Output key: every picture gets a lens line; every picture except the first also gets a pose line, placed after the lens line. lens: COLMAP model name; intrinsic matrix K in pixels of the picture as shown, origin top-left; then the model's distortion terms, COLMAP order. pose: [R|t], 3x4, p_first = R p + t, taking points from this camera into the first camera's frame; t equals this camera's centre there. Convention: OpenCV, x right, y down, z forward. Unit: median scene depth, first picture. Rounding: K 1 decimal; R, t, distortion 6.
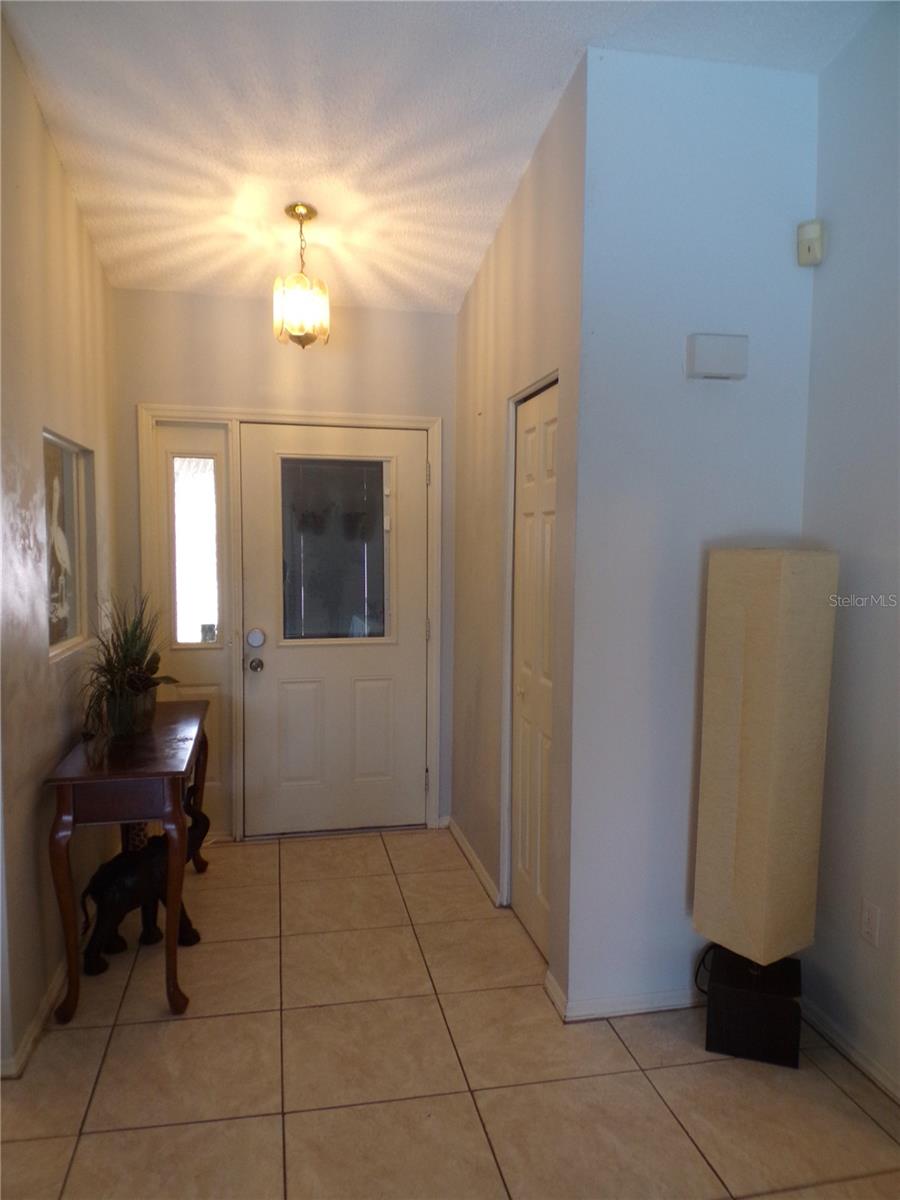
lens RADIAL K [[834.3, 0, 447.8], [0, 834.3, 606.6], [0, 0, 1]] dist [0.120838, -0.192261]
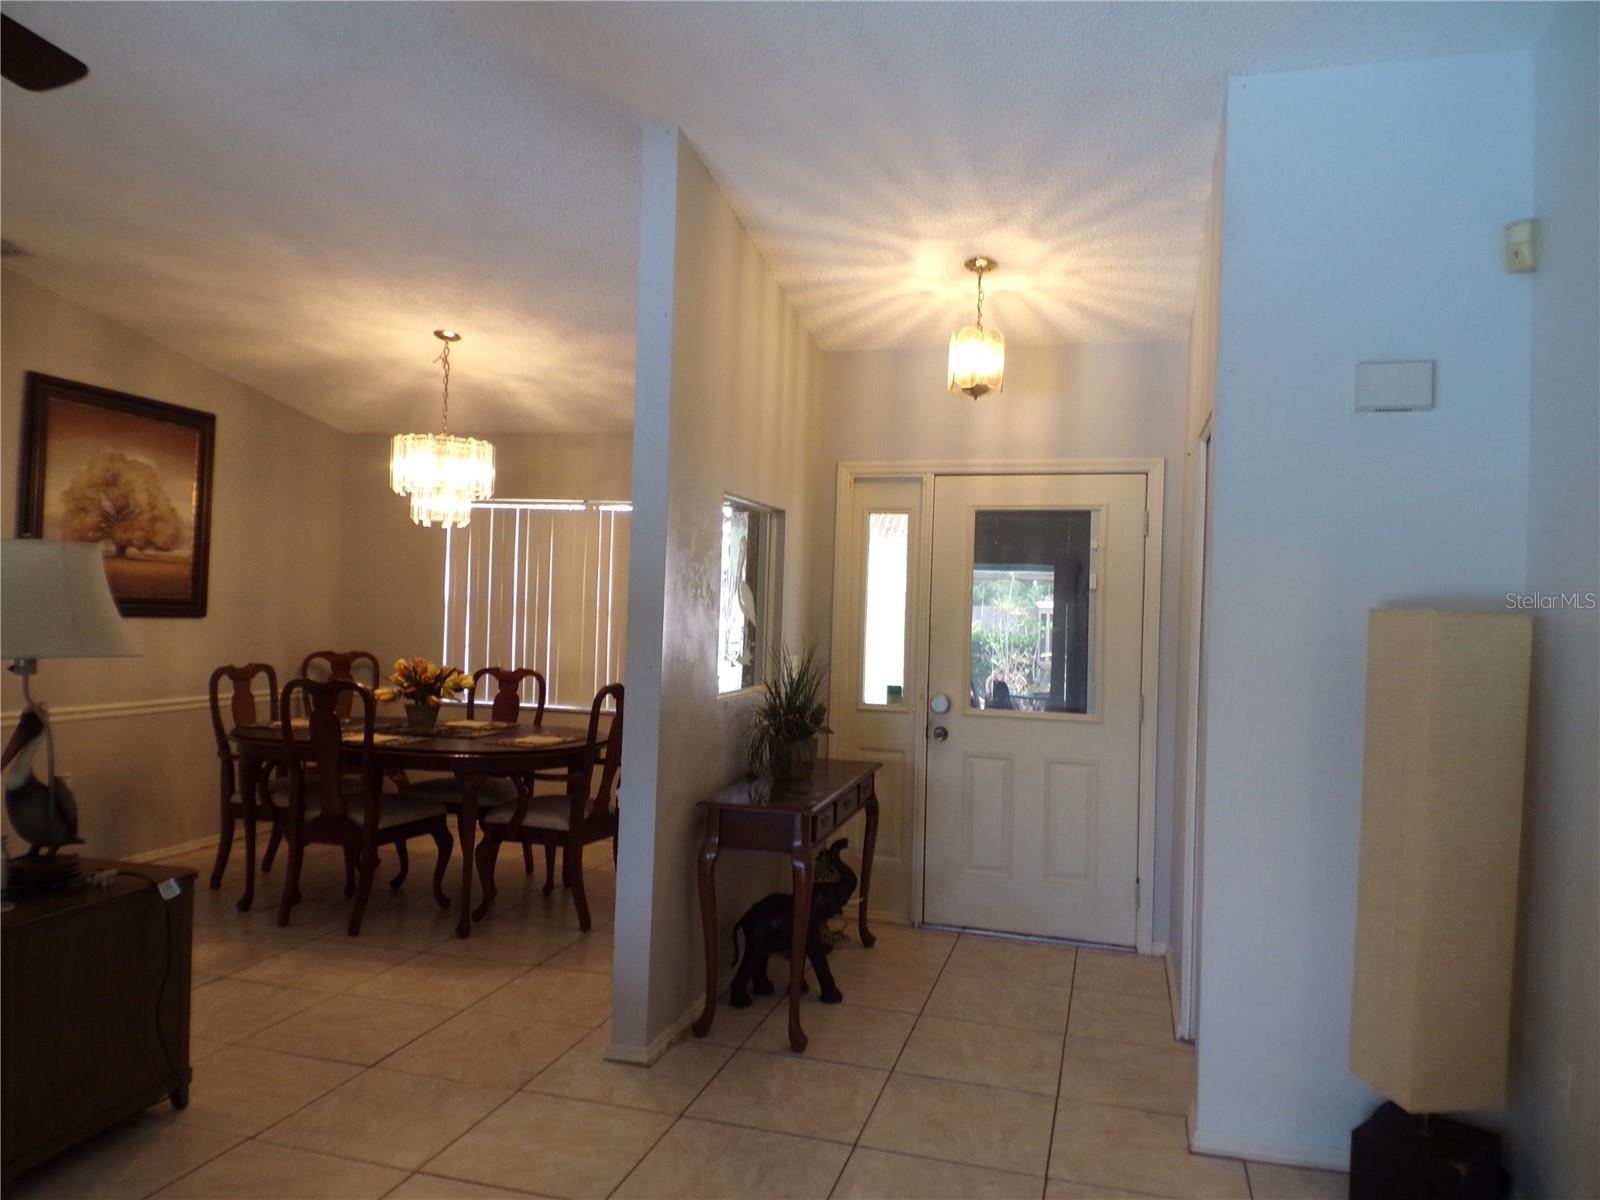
lens RADIAL K [[1115.4, 0, 806.4], [0, 1115.4, 592.9], [0, 0, 1]] dist [0.126329, -0.193877]
pose [[0.887693, 0.012938, -0.460254, 0.254456], [-0.057513, 0.994892, -0.082957, 0.033334], [0.456830, 0.100111, 0.883903, -0.208453]]
